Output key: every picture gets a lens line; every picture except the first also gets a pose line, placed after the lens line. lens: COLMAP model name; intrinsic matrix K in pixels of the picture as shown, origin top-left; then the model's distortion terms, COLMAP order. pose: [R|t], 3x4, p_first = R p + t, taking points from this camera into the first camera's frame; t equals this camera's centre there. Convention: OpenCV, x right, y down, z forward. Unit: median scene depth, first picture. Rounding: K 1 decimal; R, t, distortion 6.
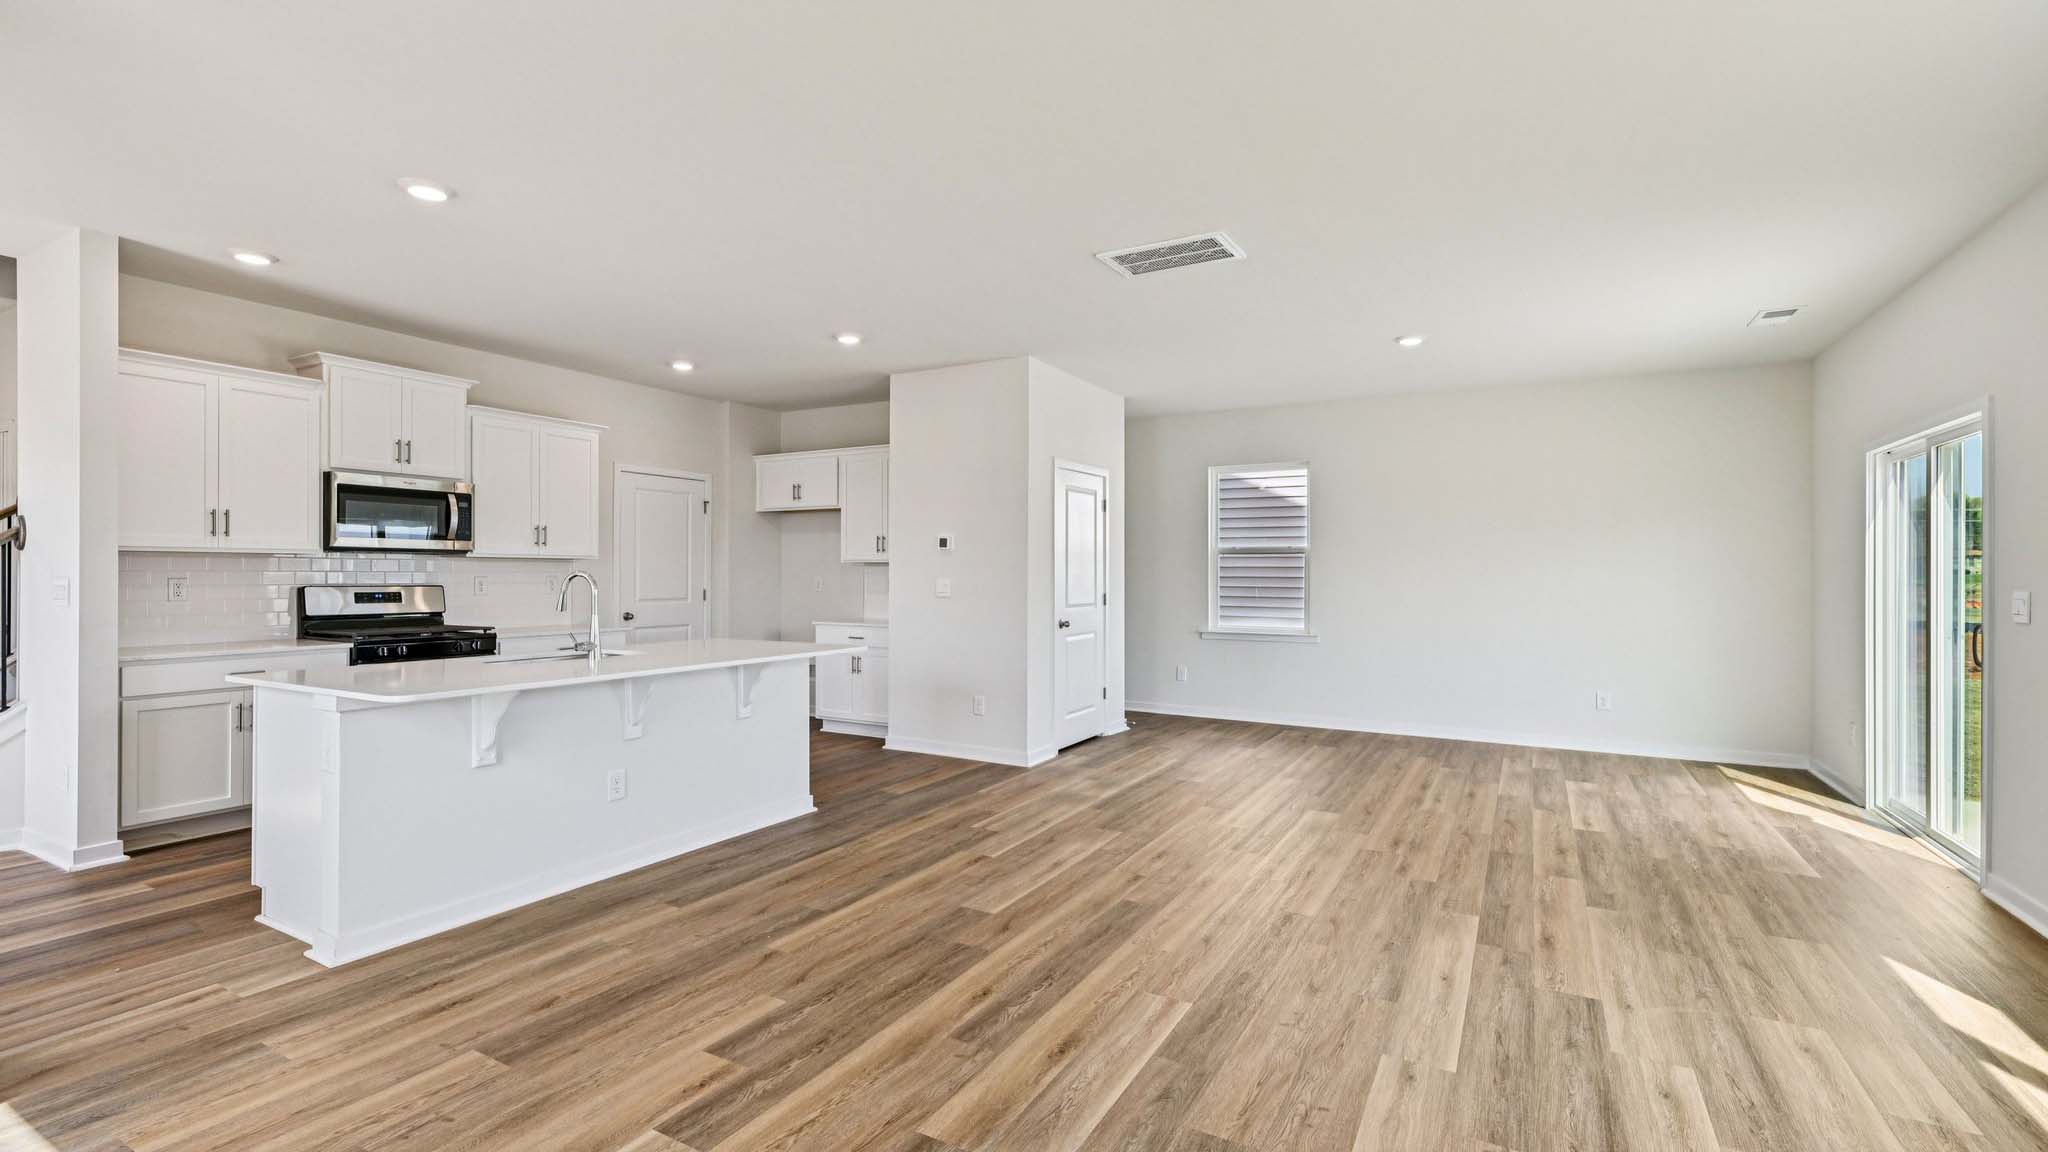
lens RADIAL K [[898.6, 0, 1014.3], [0, 898.6, 577.9], [0, 0, 1]] dist [0.006483, 0.000677]
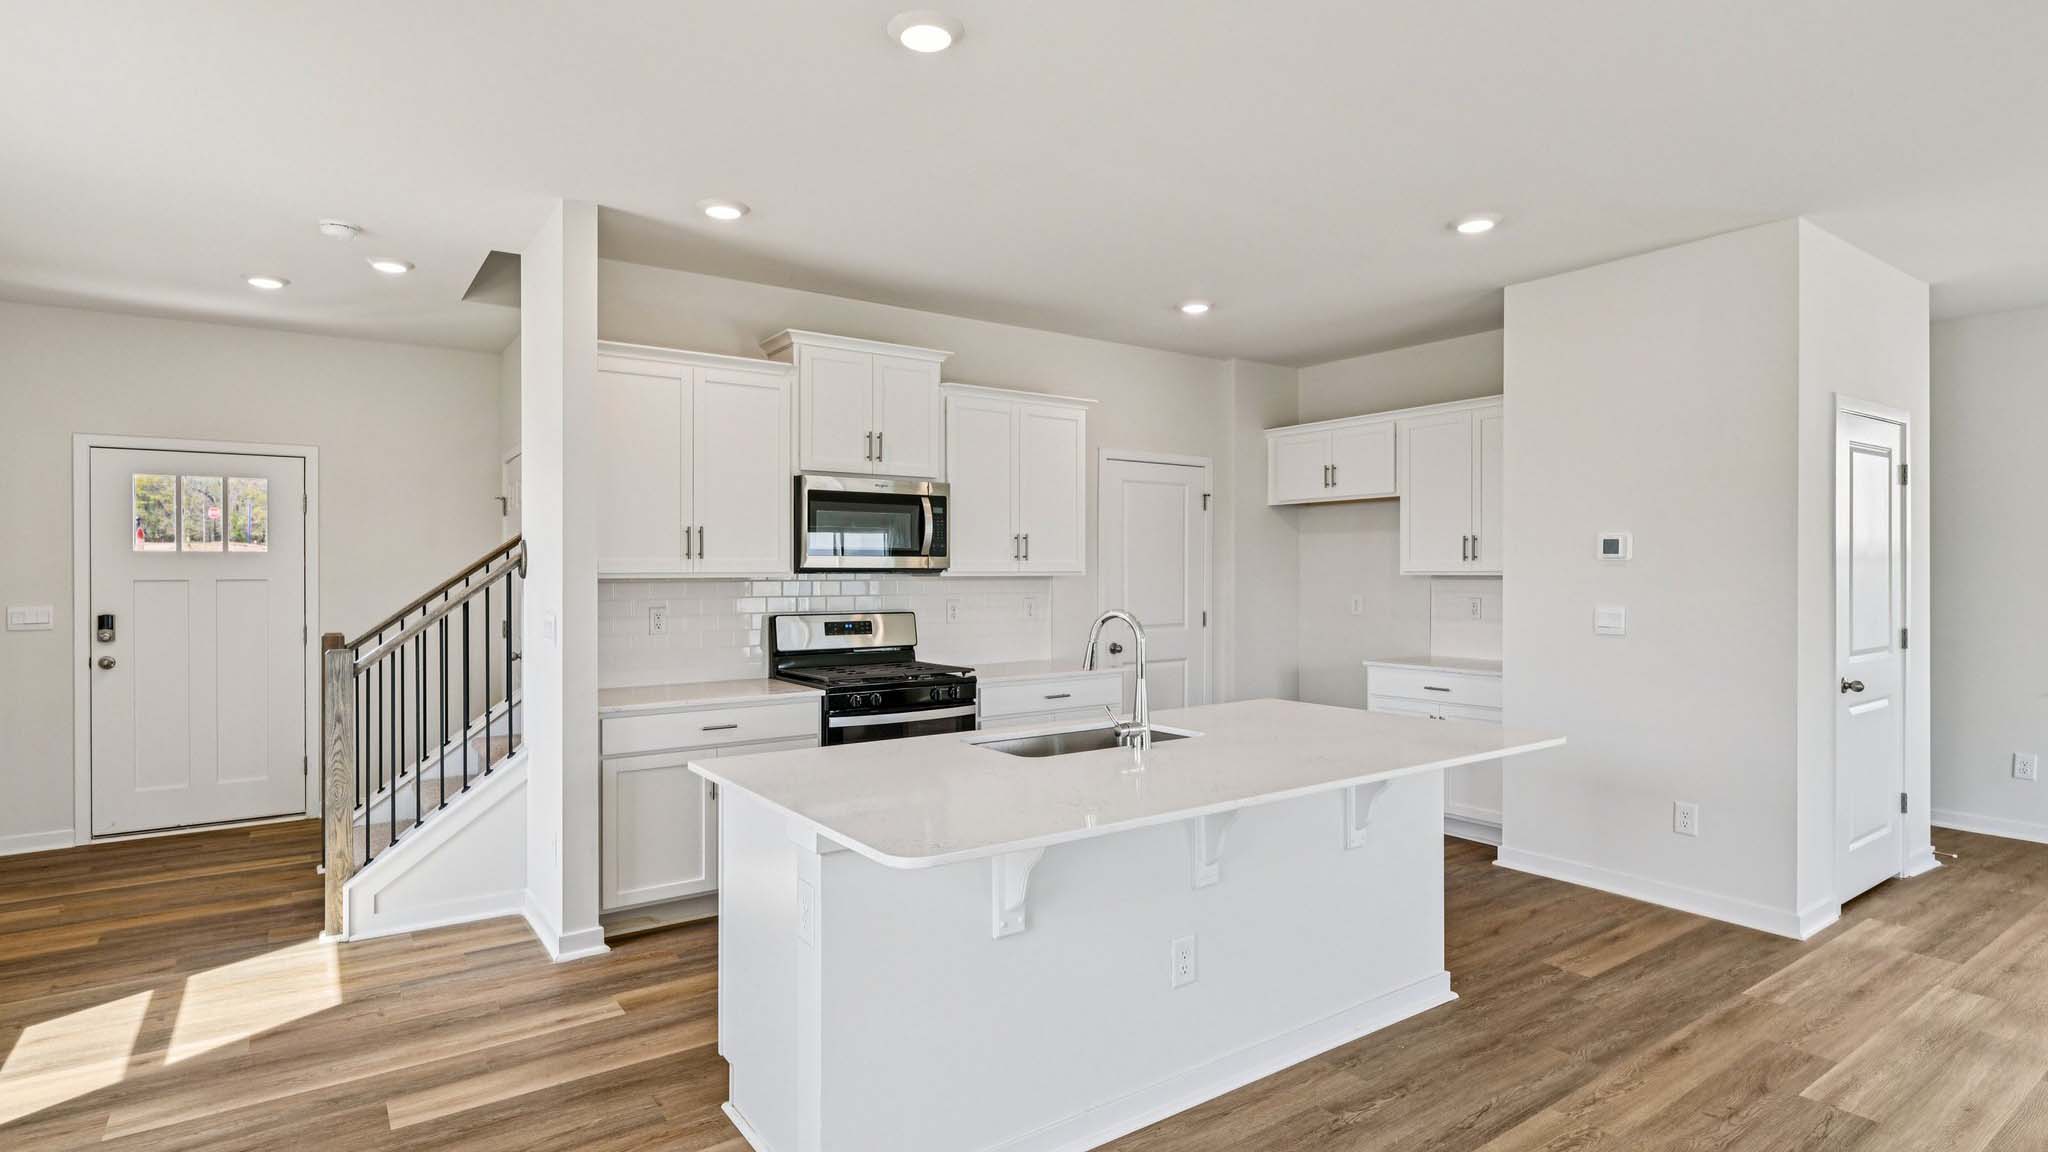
lens RADIAL K [[1026.9, 0, 1015.1], [0, 1026.9, 574.3], [0, 0, 1]] dist [-0.004195, 0.003746]
pose [[0.905567, -0.005529, -0.424168, -0.211842], [0.004198, 0.999983, -0.004072, -0.026772], [0.424183, 0.001907, 0.905574, 0.270459]]
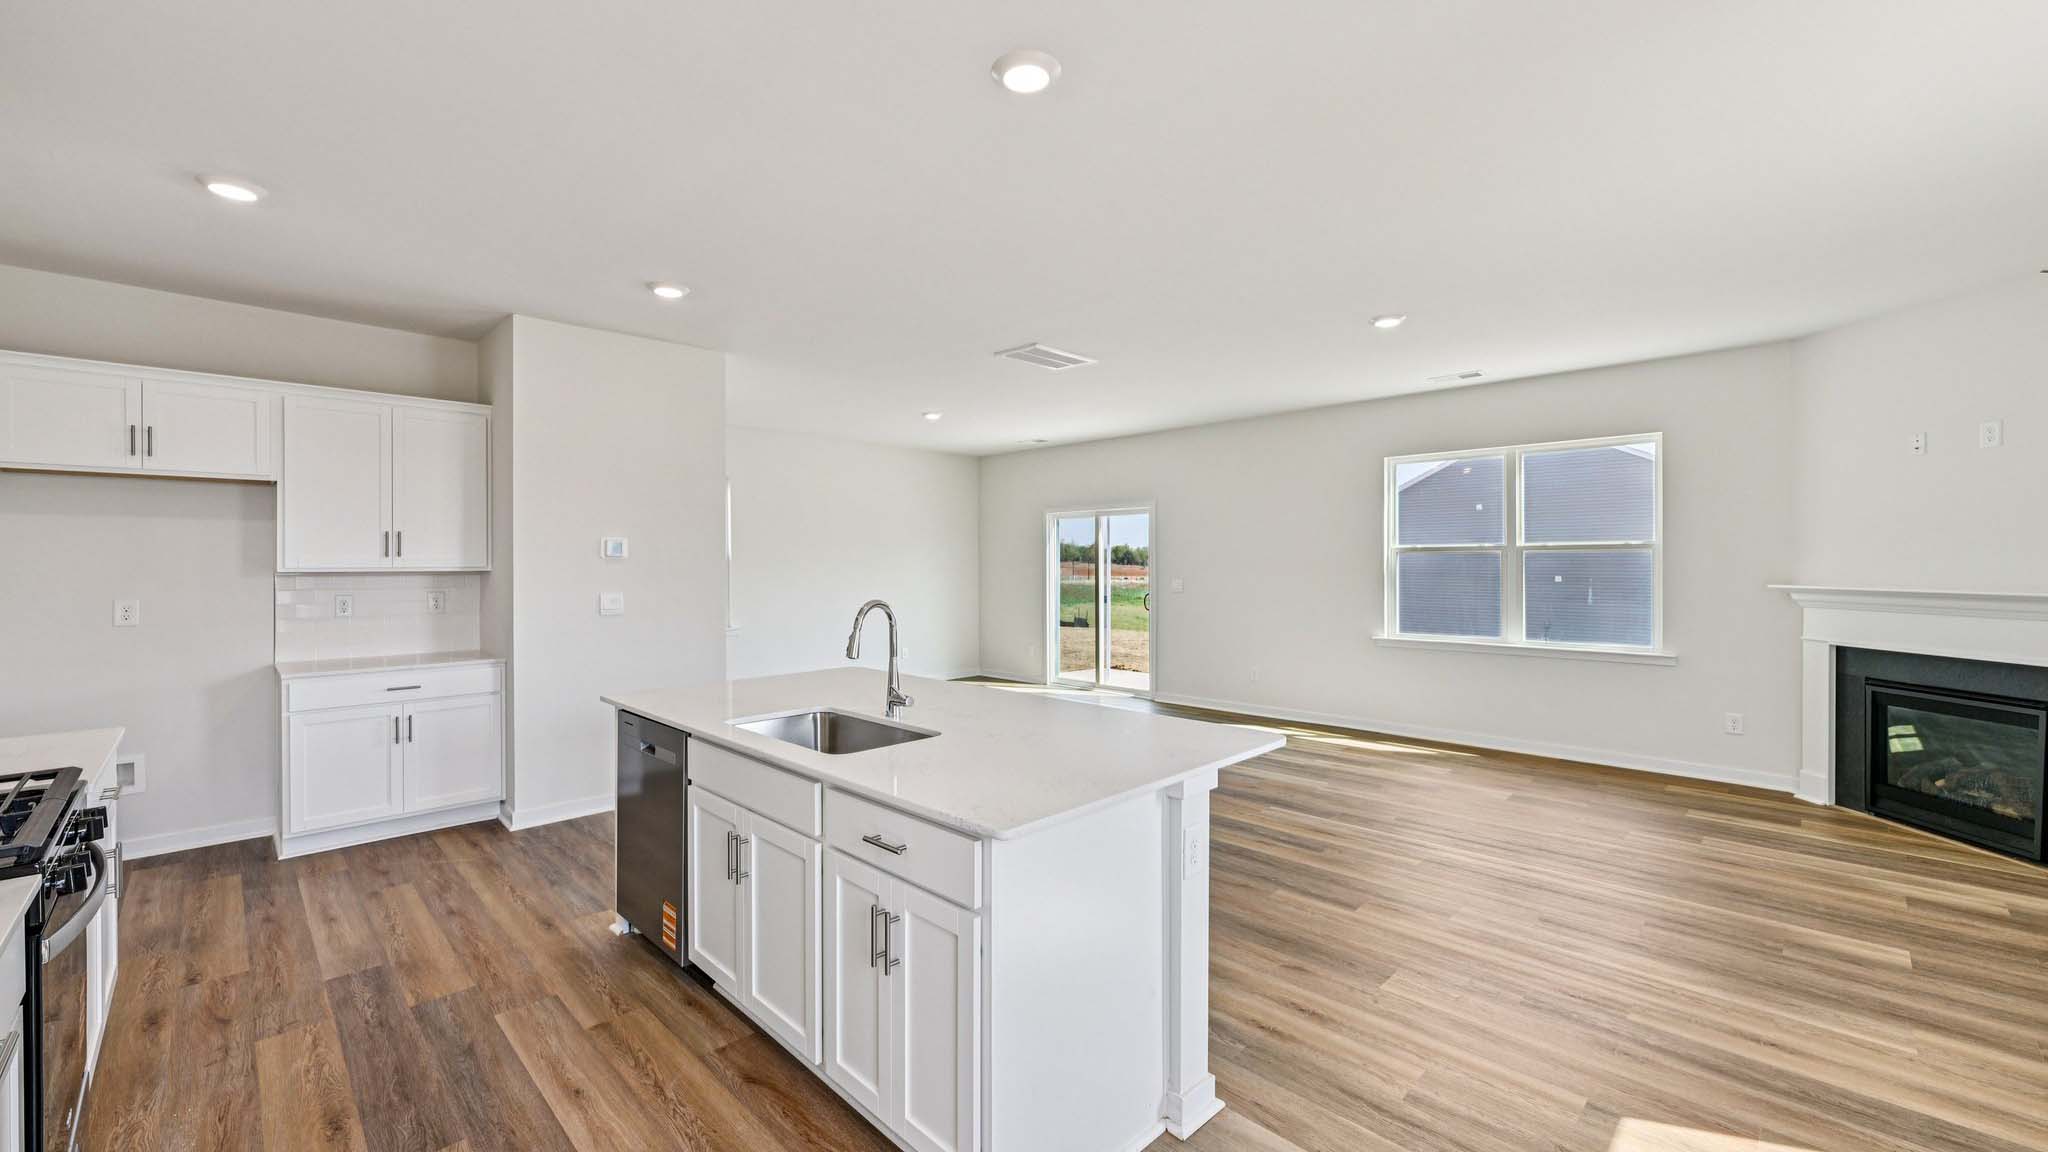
lens RADIAL K [[811.4, 0, 1019.1], [0, 811.4, 564.9], [0, 0, 1]] dist [0.003041, -0.000771]
pose [[0.265931, -0.007661, 0.963962, -0.972670], [0.008458, 0.999948, 0.005614, -0.034970], [-0.963955, 0.006661, 0.265982, 0.636306]]
